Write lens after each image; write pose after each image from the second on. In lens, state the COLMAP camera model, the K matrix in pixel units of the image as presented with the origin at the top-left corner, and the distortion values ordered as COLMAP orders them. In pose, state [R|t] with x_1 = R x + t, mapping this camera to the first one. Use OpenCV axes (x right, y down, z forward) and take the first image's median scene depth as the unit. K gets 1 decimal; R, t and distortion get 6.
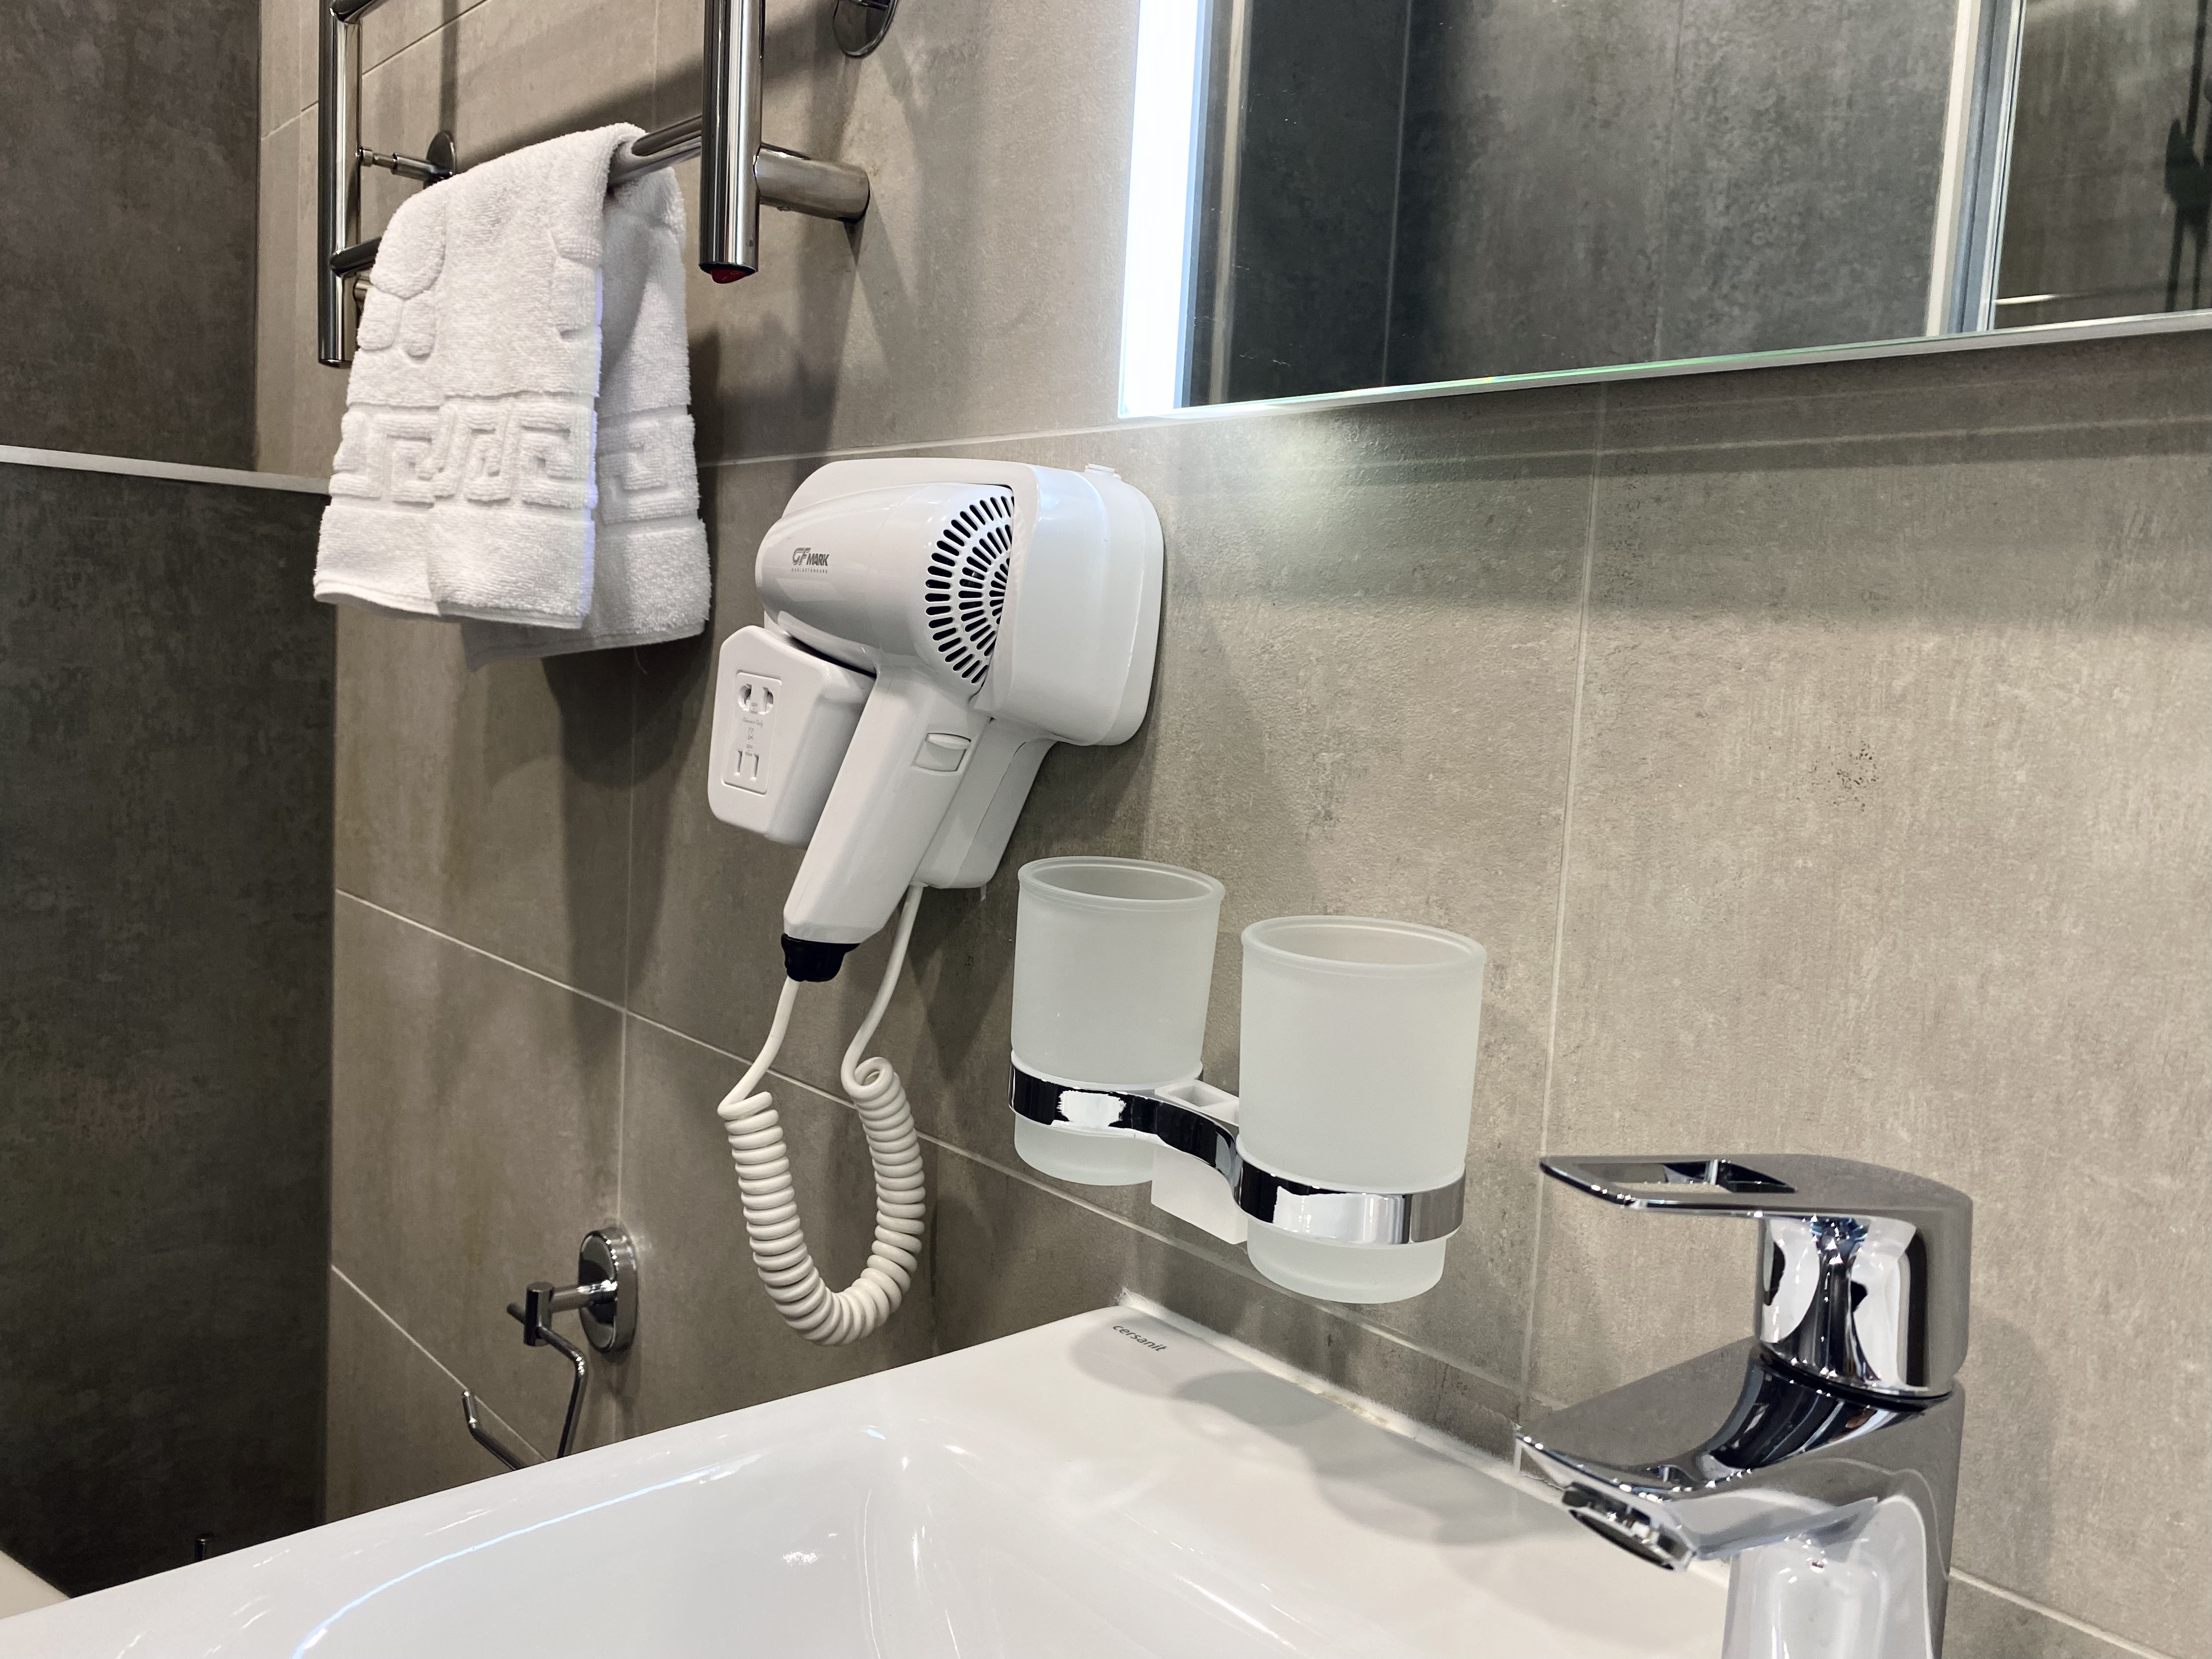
lens RADIAL K [[1782.6, 0, 1096.3], [0, 1782.6, 813.7], [0, 0, 1]] dist [0.007449, -0.007048]
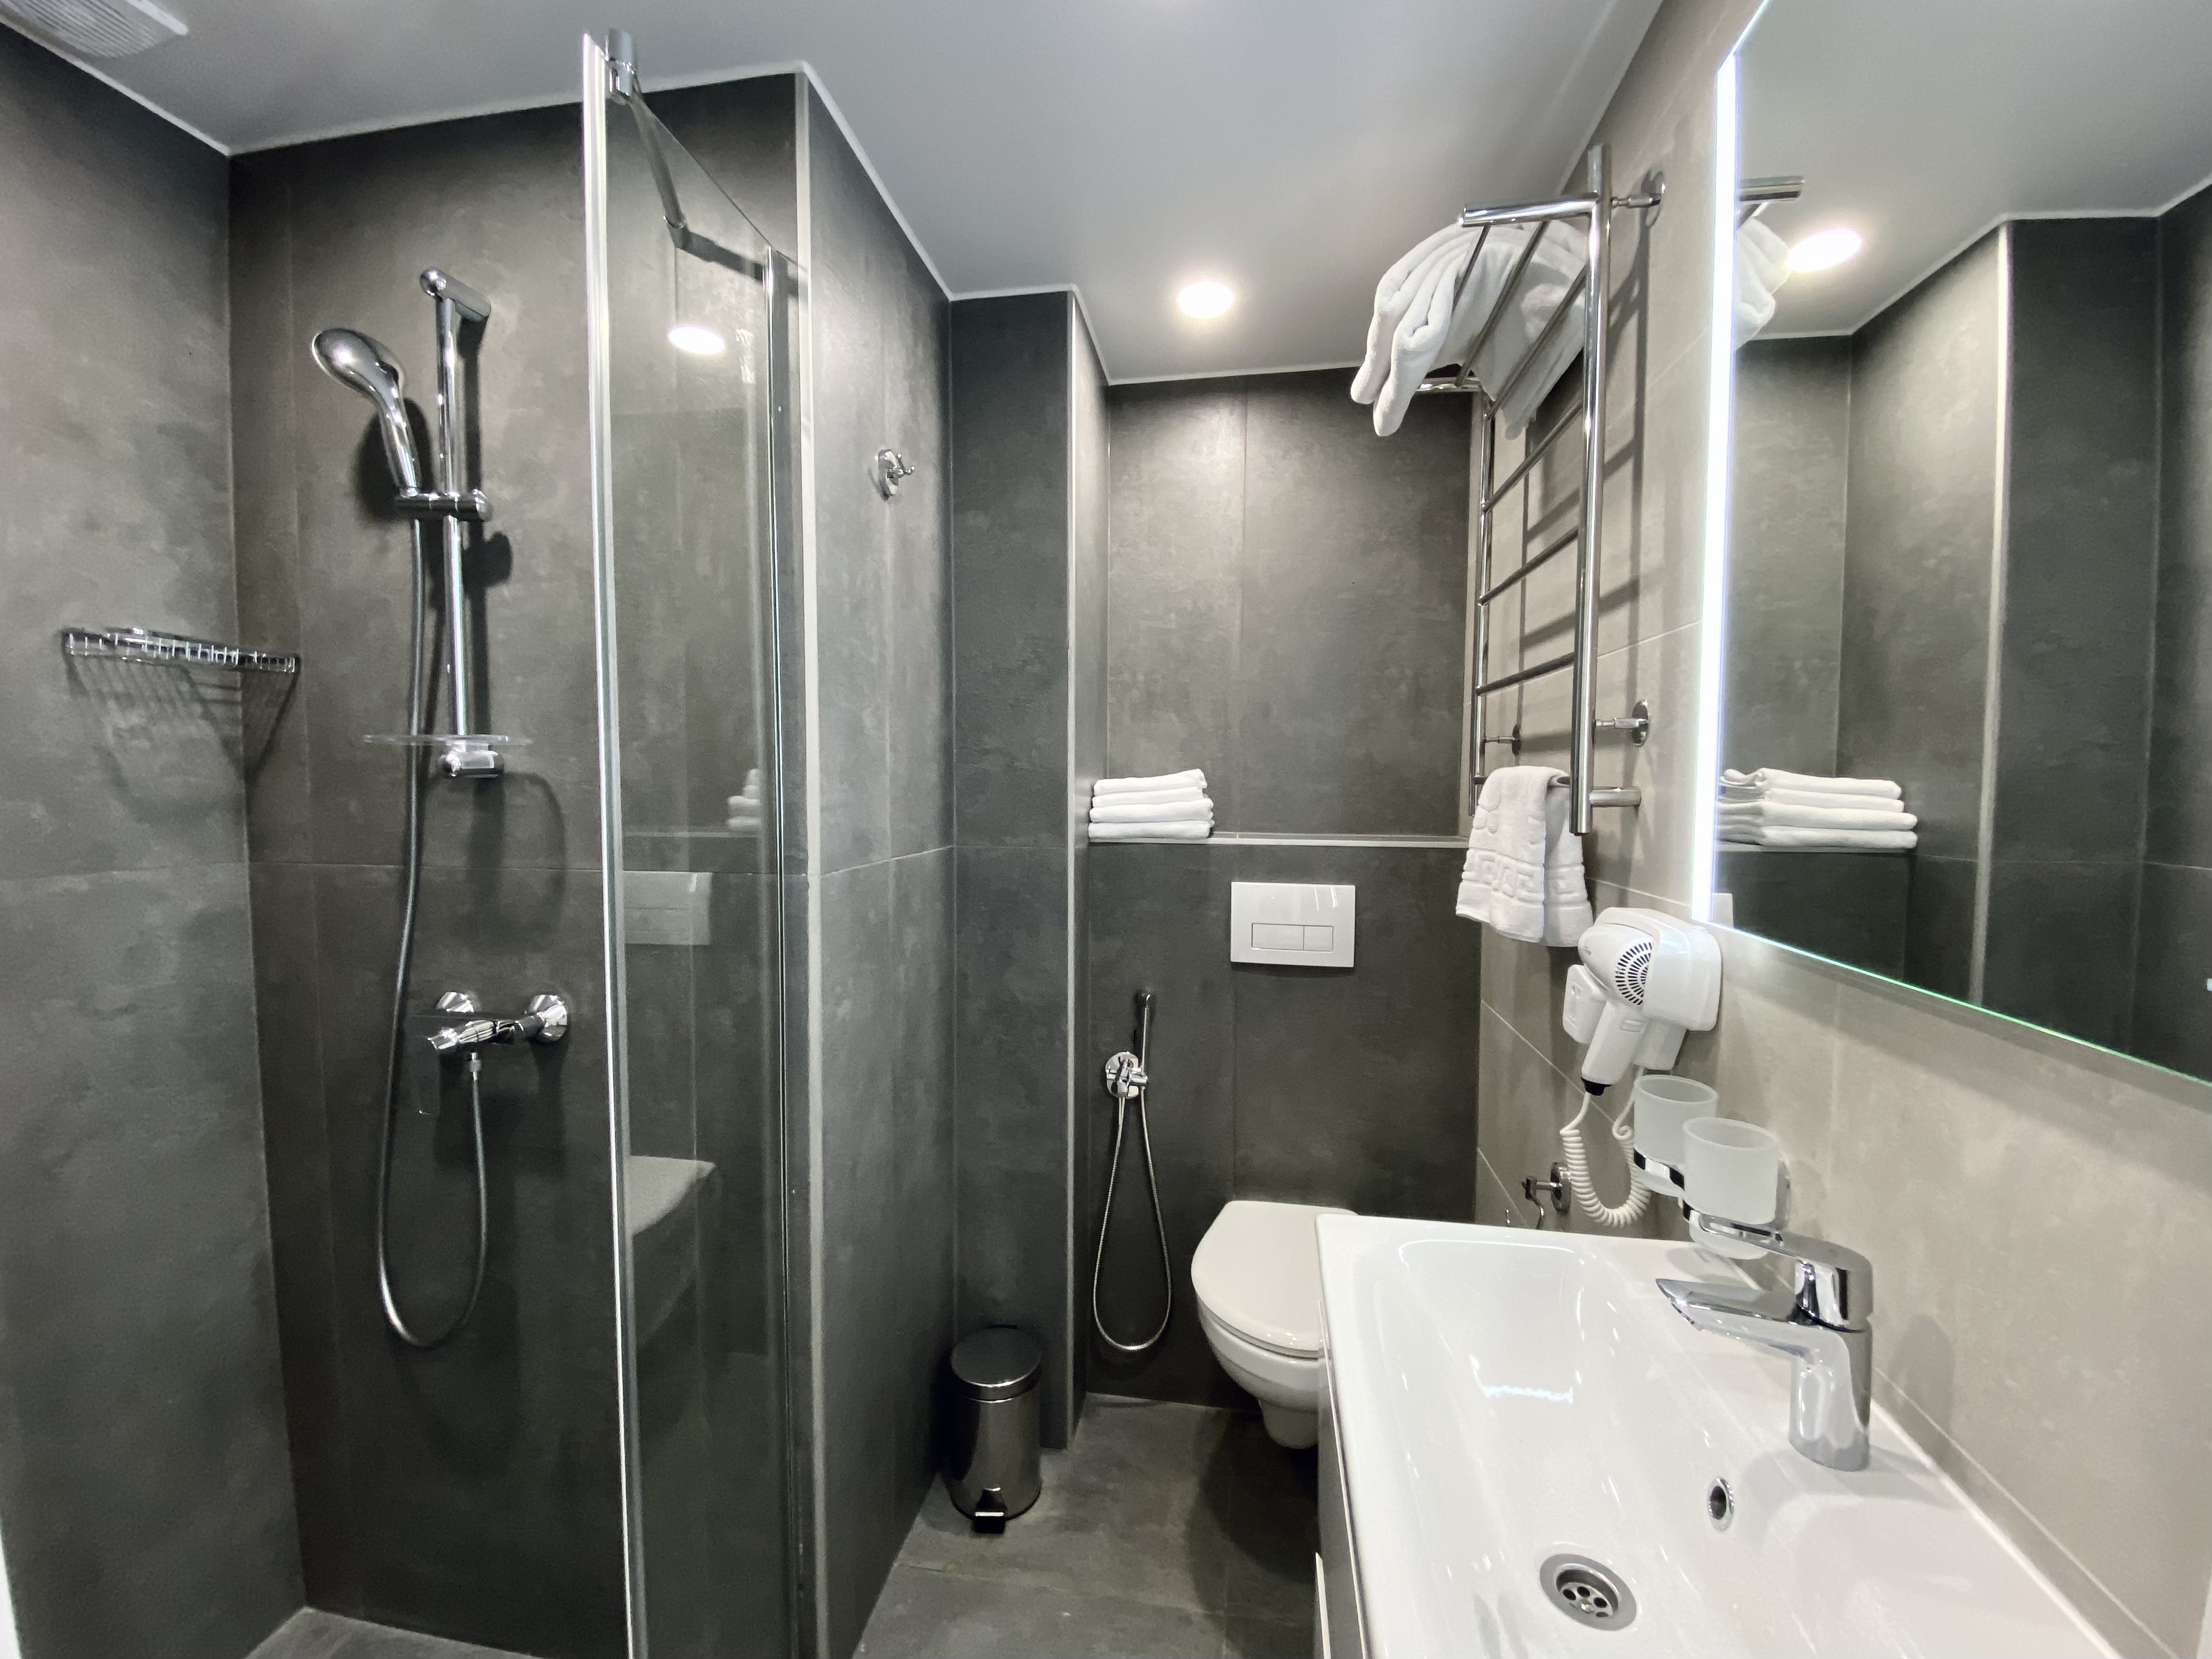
lens RADIAL K [[889.8, 0, 1087.2], [0, 889.8, 826.3], [0, 0, 1]] dist [-0.022044, -0.000555]
pose [[0.636879, -0.017437, -0.770766, 0.338774], [-0.049918, 0.996714, -0.063795, -0.164550], [0.769346, 0.079105, 0.633916, -0.447435]]
